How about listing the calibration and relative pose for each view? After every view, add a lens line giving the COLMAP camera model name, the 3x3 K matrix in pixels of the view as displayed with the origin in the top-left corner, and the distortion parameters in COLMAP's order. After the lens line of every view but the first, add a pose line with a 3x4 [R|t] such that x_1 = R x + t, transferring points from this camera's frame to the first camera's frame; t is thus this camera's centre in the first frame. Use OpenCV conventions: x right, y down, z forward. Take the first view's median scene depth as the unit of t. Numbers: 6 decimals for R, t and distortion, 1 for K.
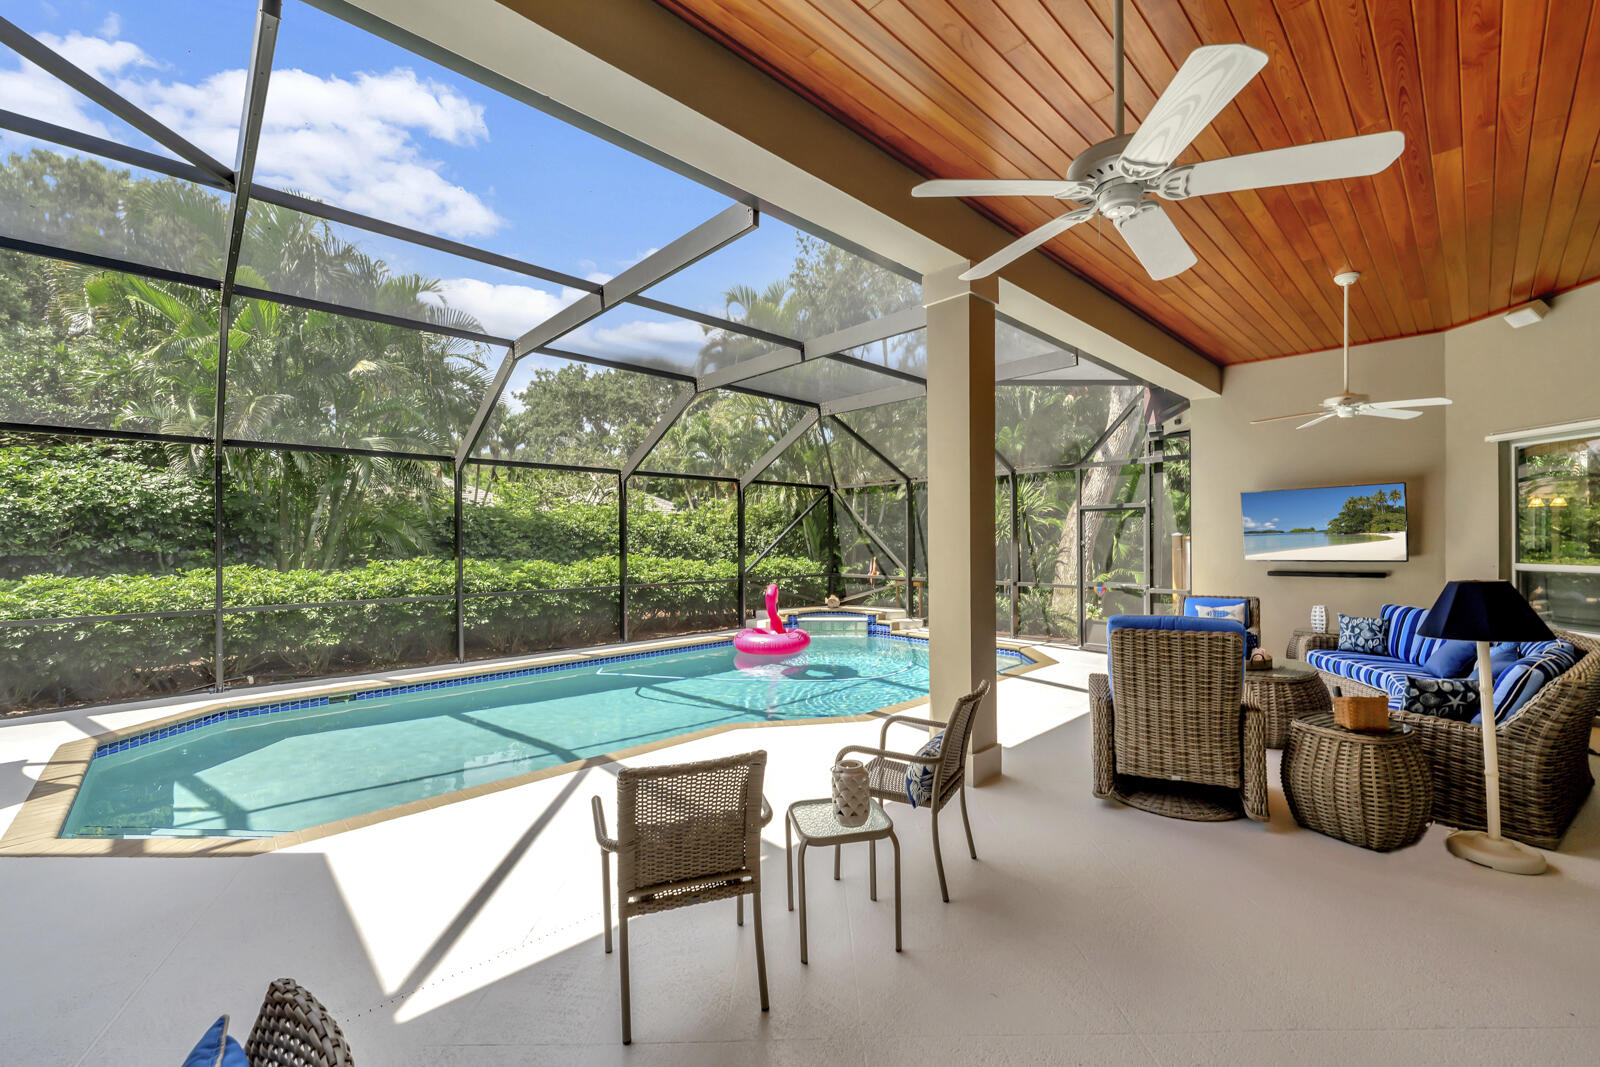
lens RADIAL K [[651.2, 0, 803.7], [0, 651.2, 538.8], [0, 0, 1]] dist [-0.000177, -0.000005]
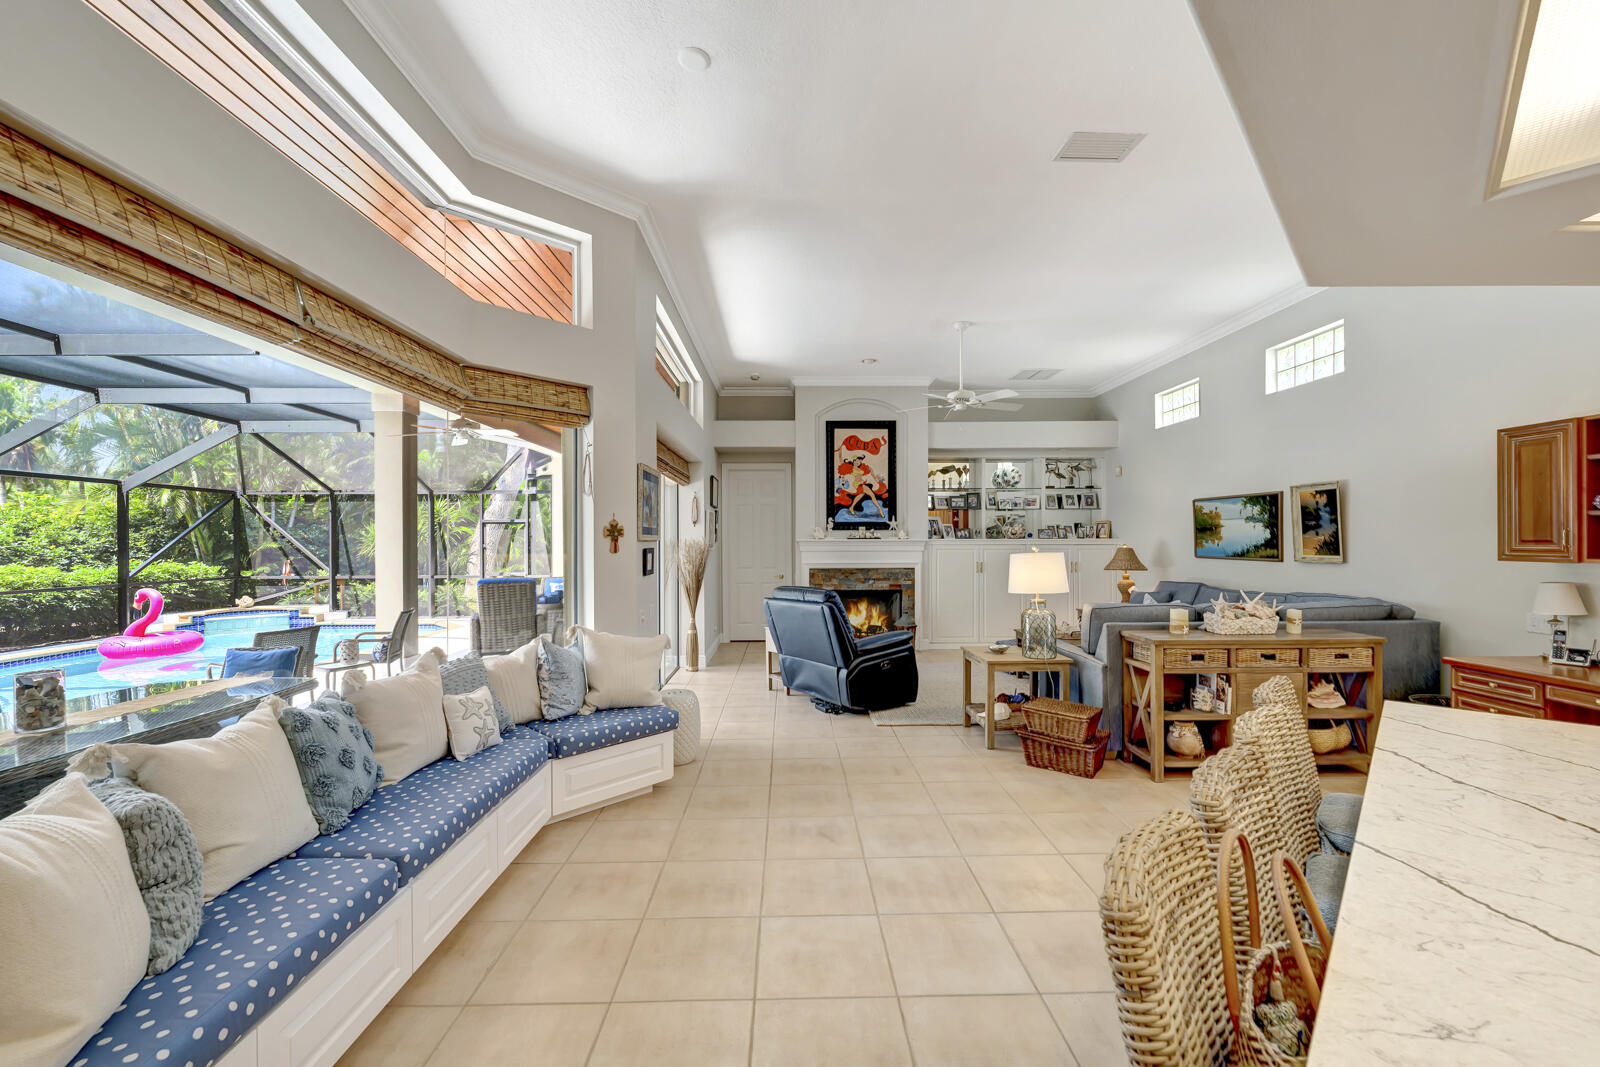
lens RADIAL K [[651.2, 0, 803.7], [0, 651.2, 538.8], [0, 0, 1]] dist [-0.000177, -0.000005]
pose [[0.678078, 0.003836, 0.734980, -0.140424], [0.000314, 0.999985, -0.005508, -0.000254], [-0.734990, 0.003966, 0.678067, -0.461019]]
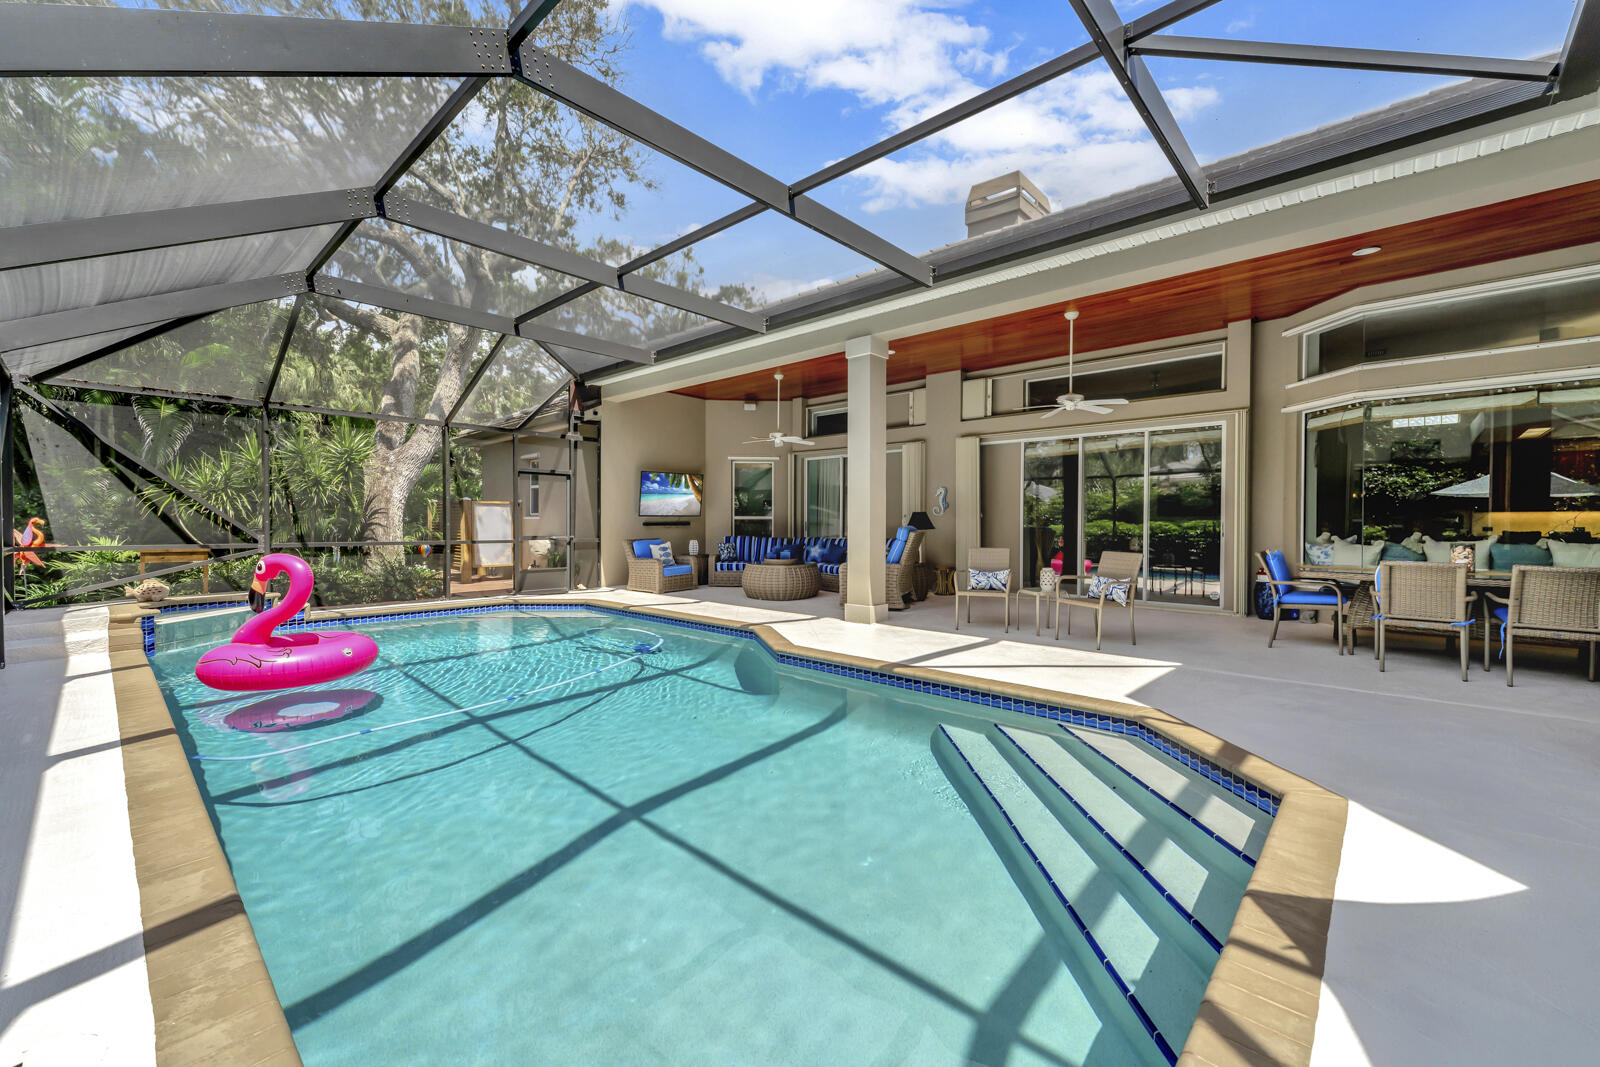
lens RADIAL K [[627.9, 0, 800.3], [0, 627.9, 530.9], [0, 0, 1]] dist [0.001242, 0.000245]
pose [[-0.079849, -0.006835, 0.996784, -0.639150], [-0.006296, 0.999960, 0.006352, 0.044233], [-0.996787, -0.005768, -0.079889, 0.573449]]
